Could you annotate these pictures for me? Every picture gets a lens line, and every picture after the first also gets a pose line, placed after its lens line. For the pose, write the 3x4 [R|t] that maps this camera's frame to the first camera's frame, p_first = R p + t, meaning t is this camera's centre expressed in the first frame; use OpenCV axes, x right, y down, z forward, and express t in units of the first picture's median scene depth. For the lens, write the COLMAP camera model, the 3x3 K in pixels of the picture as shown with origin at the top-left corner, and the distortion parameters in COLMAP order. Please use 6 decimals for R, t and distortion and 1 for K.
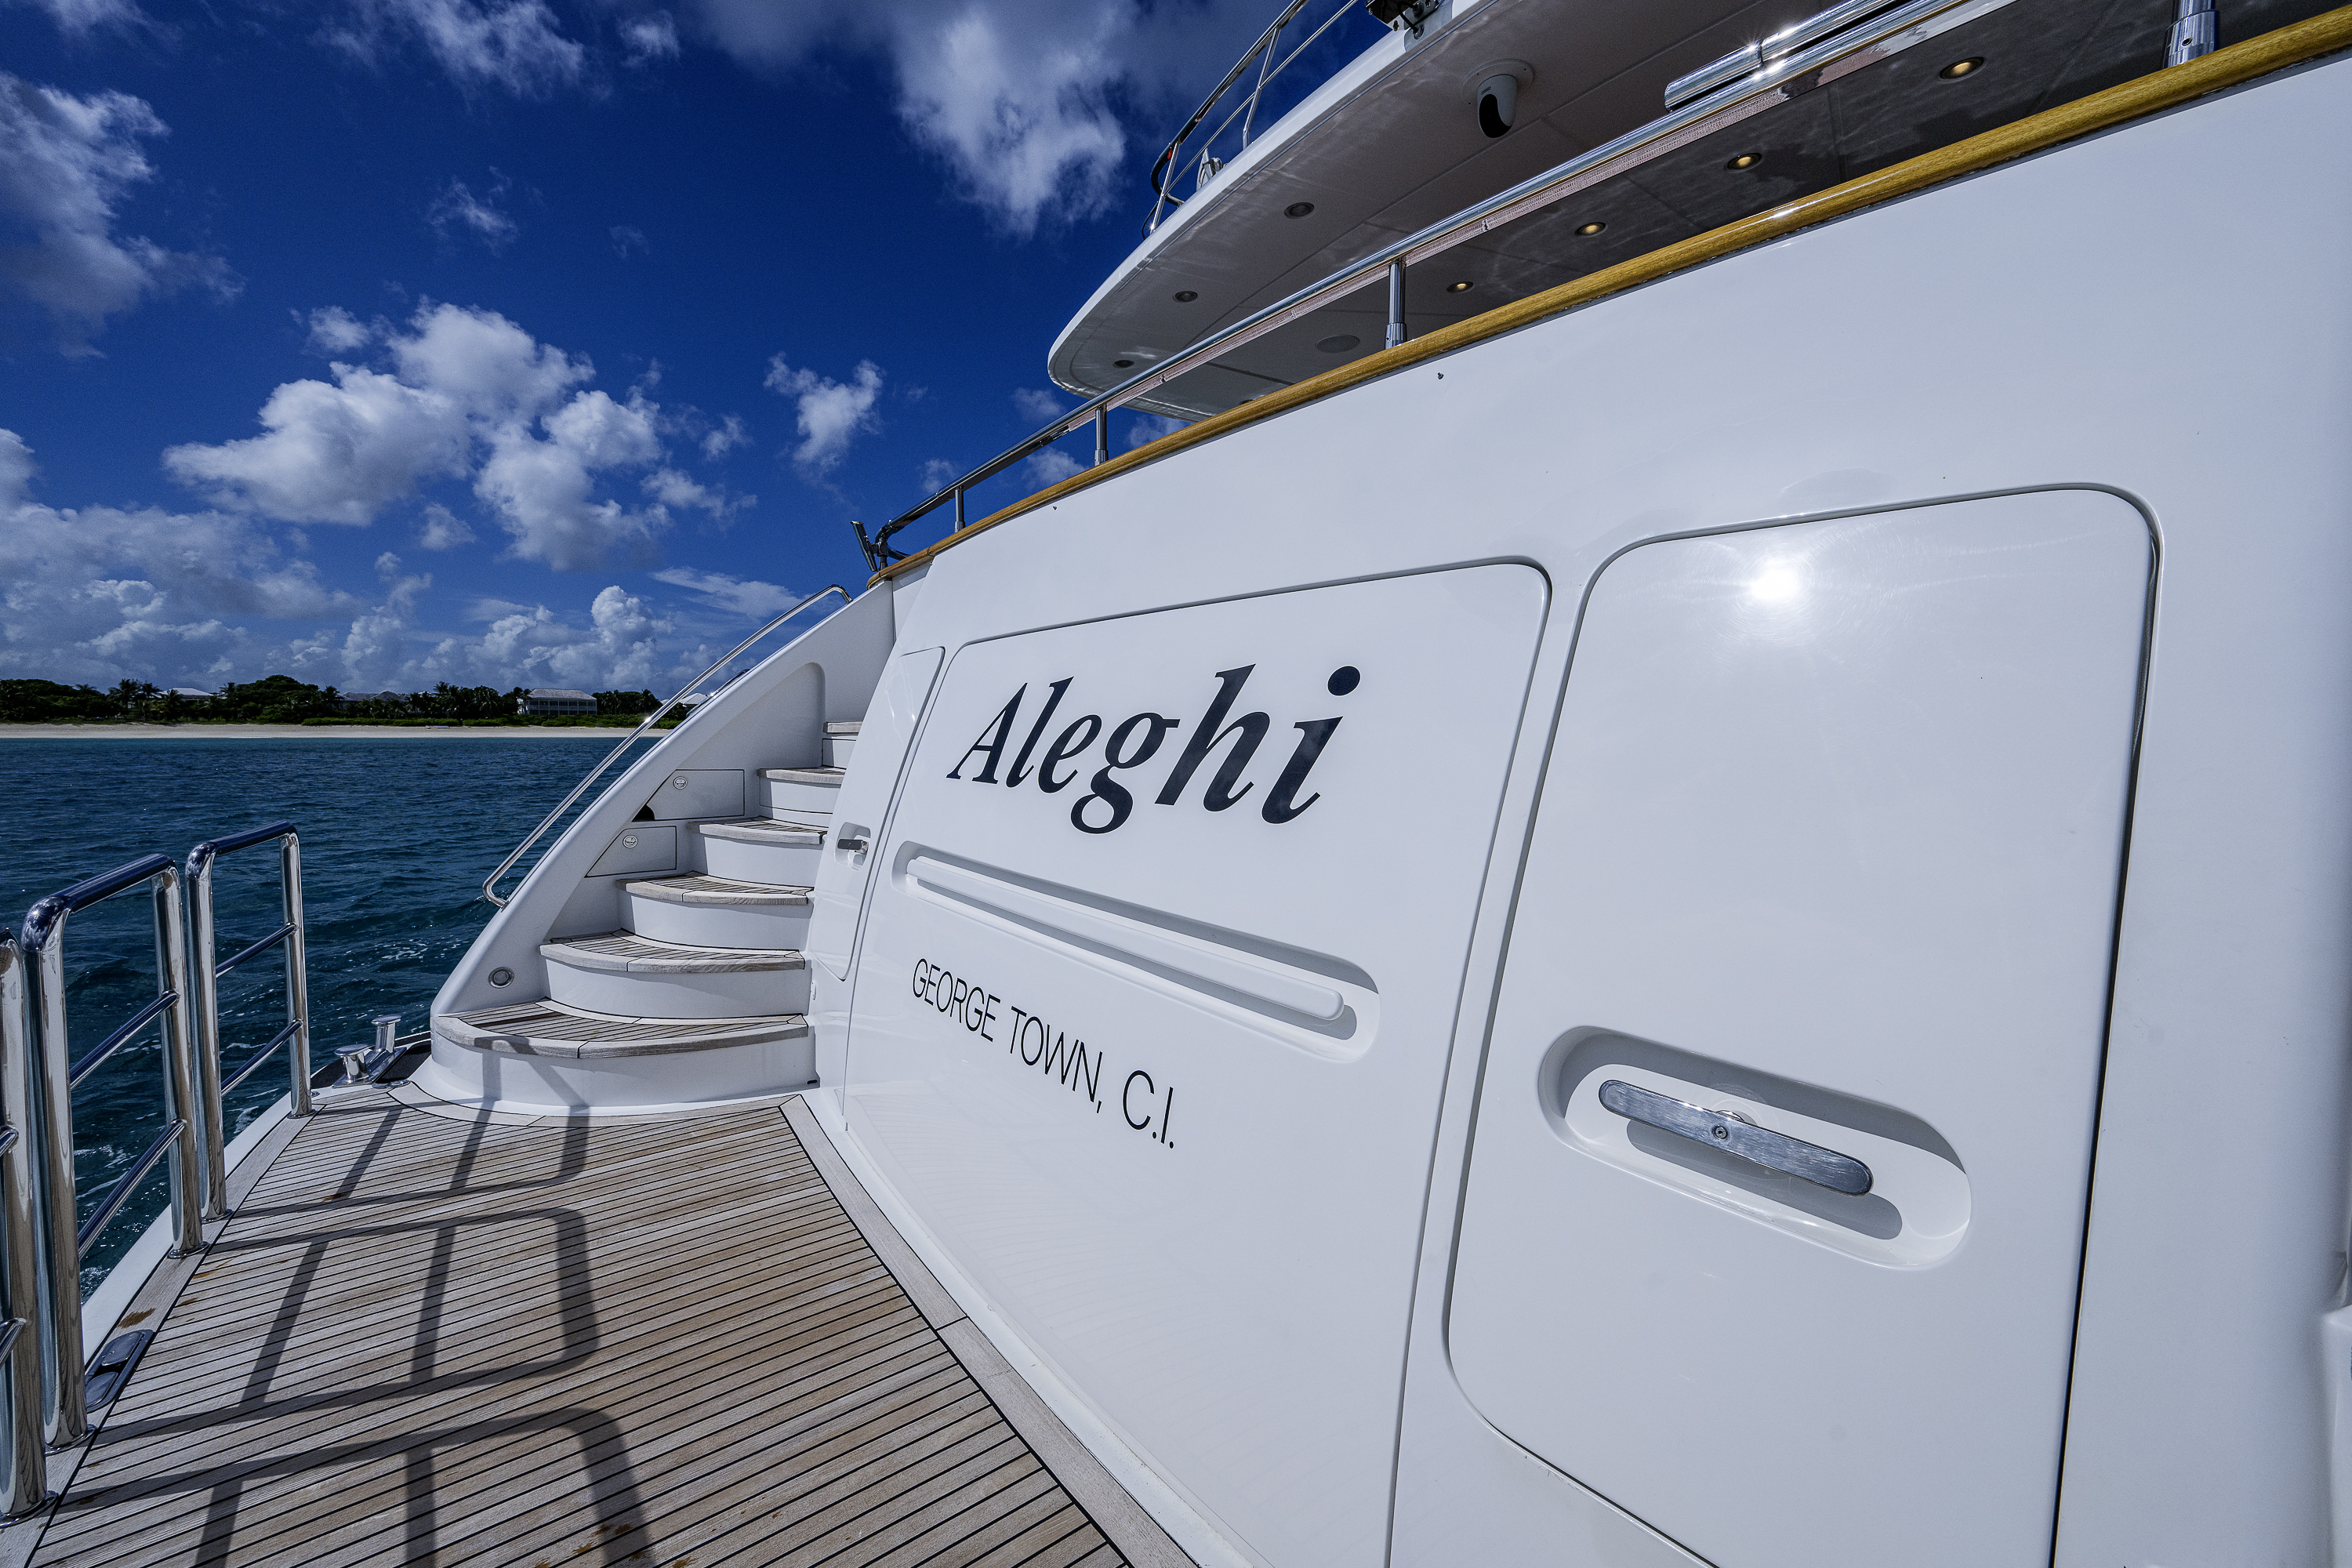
lens RADIAL K [[930.8, 0, 1187.7], [0, 930.8, 792.3], [0, 0, 1]] dist [-0.006259, 0.001738]
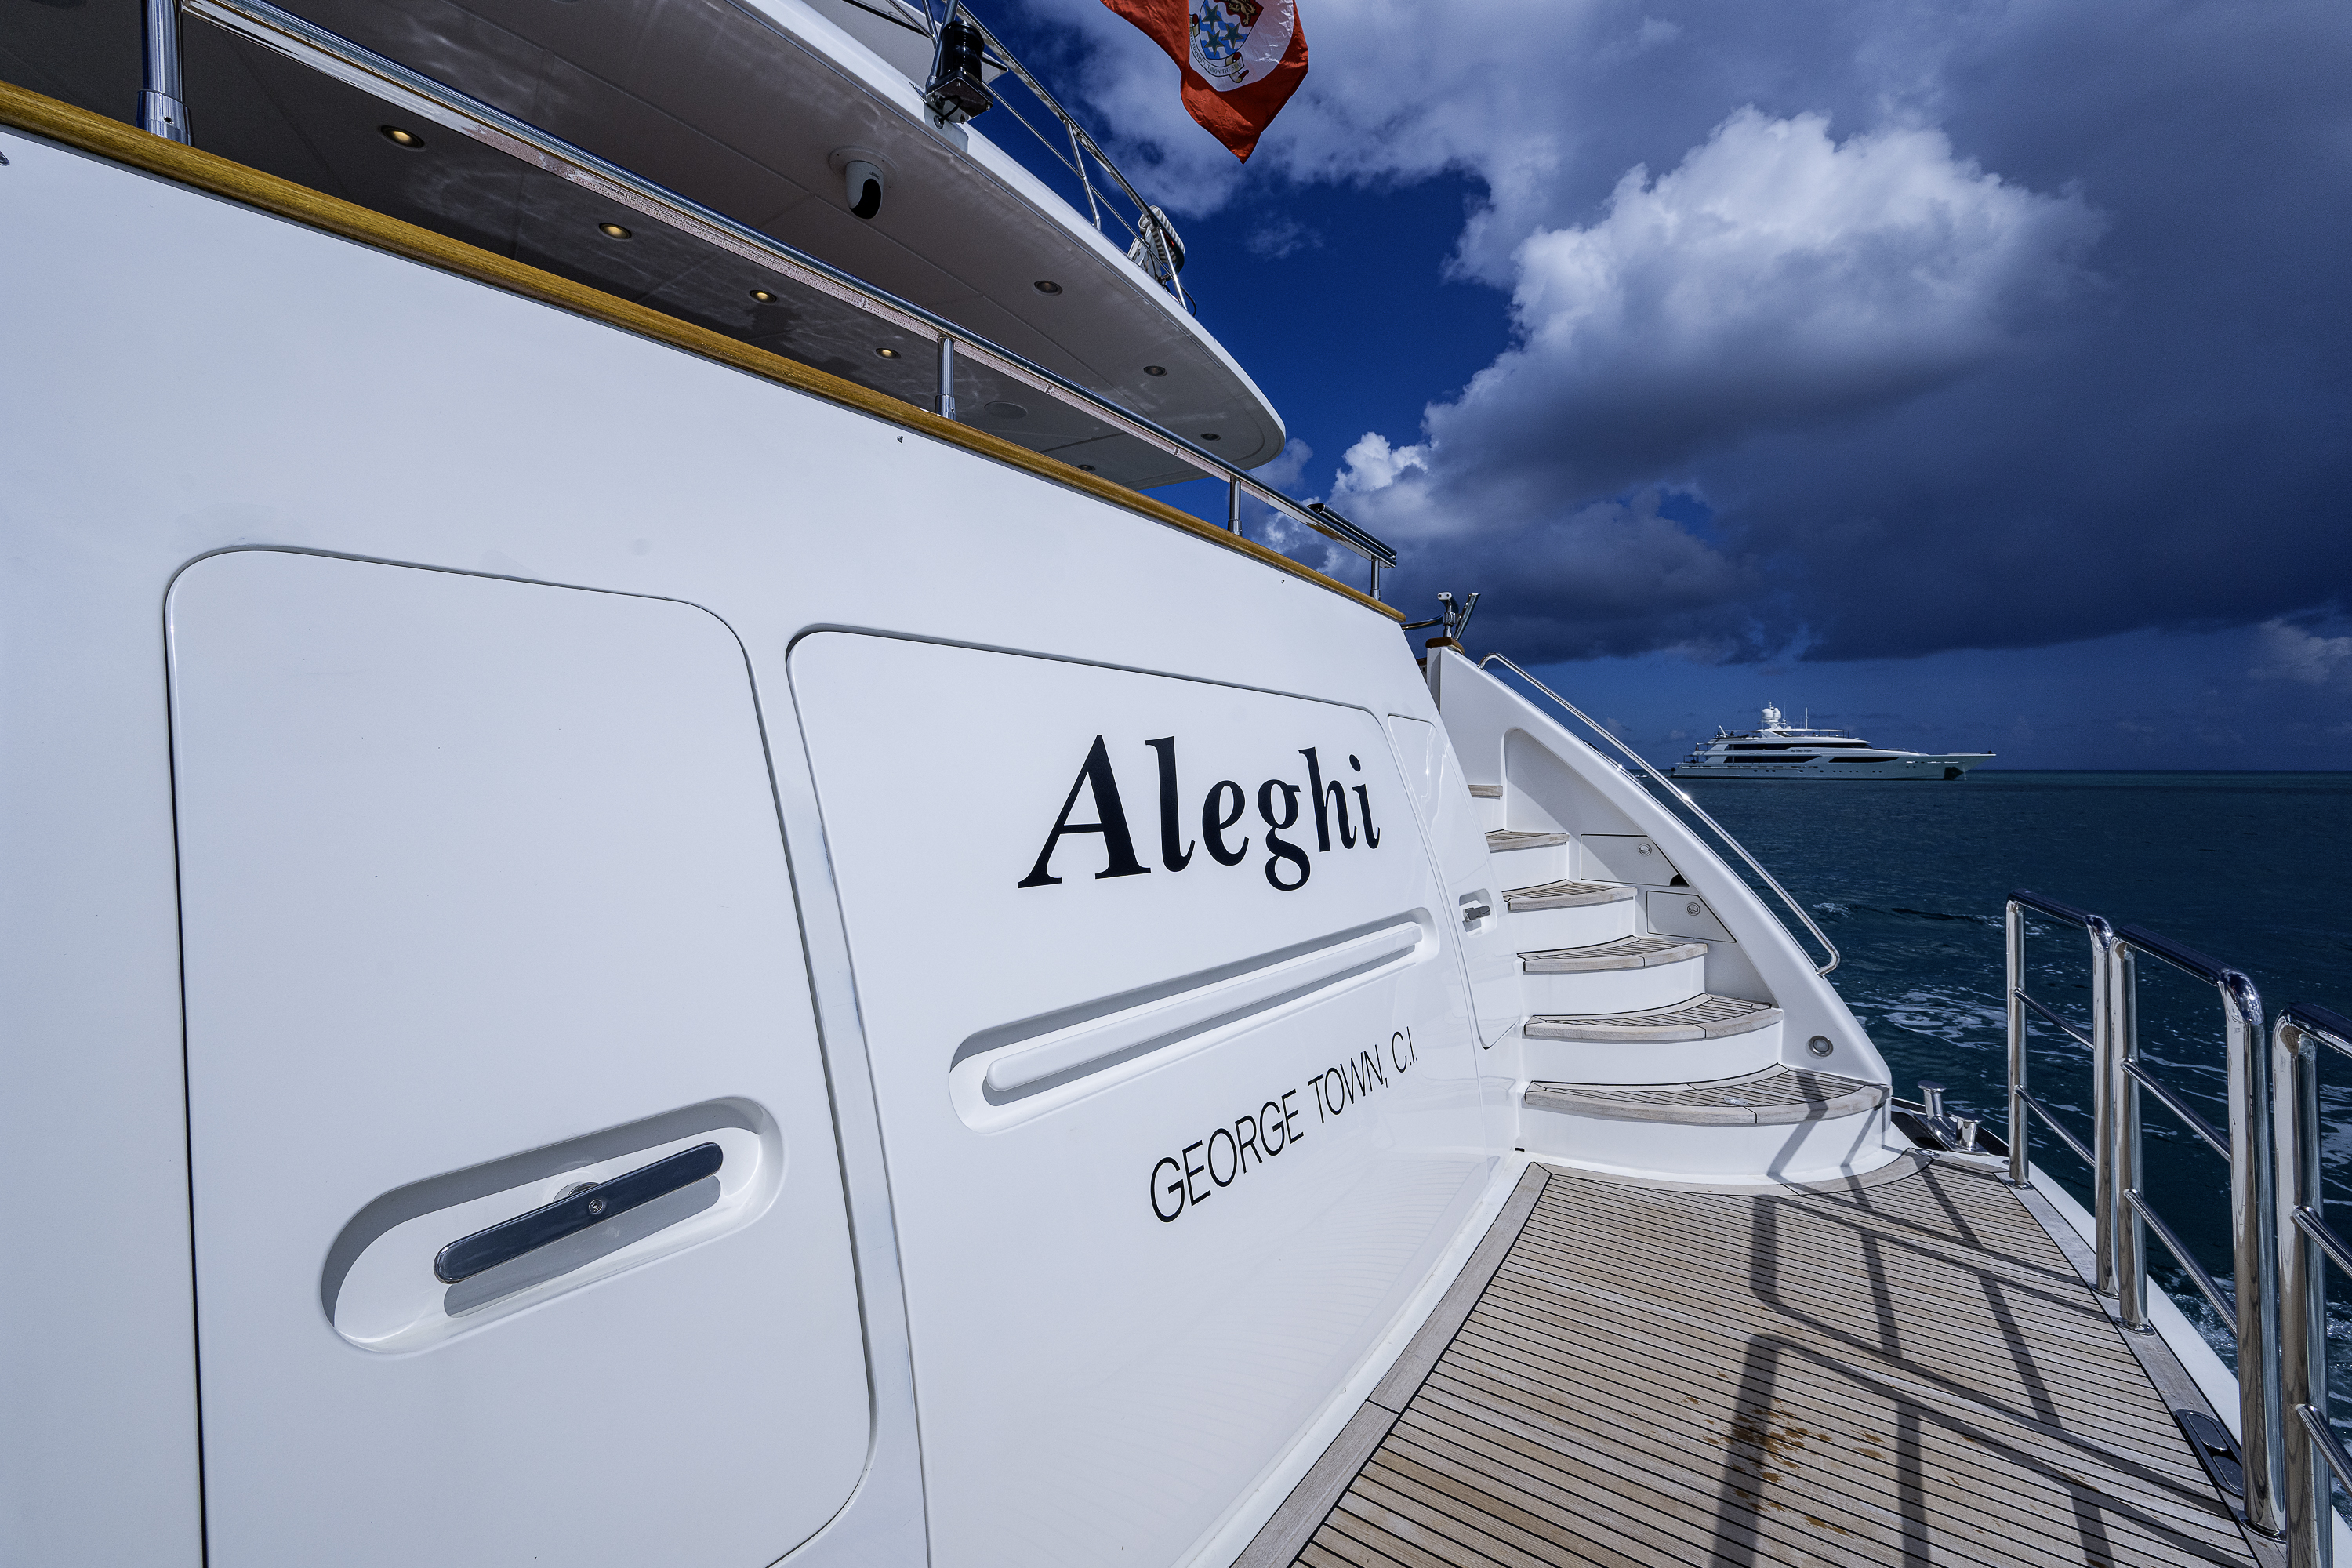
lens RADIAL K [[930.8, 0, 1180.4], [0, 930.8, 779.1], [0, 0, 1]] dist [-0.006259, 0.001738]
pose [[-0.278910, -0.010337, 0.960262, -0.959301], [0.057192, 0.997988, 0.027355, -0.105995], [-0.958613, 0.062548, -0.277757, 1.224905]]
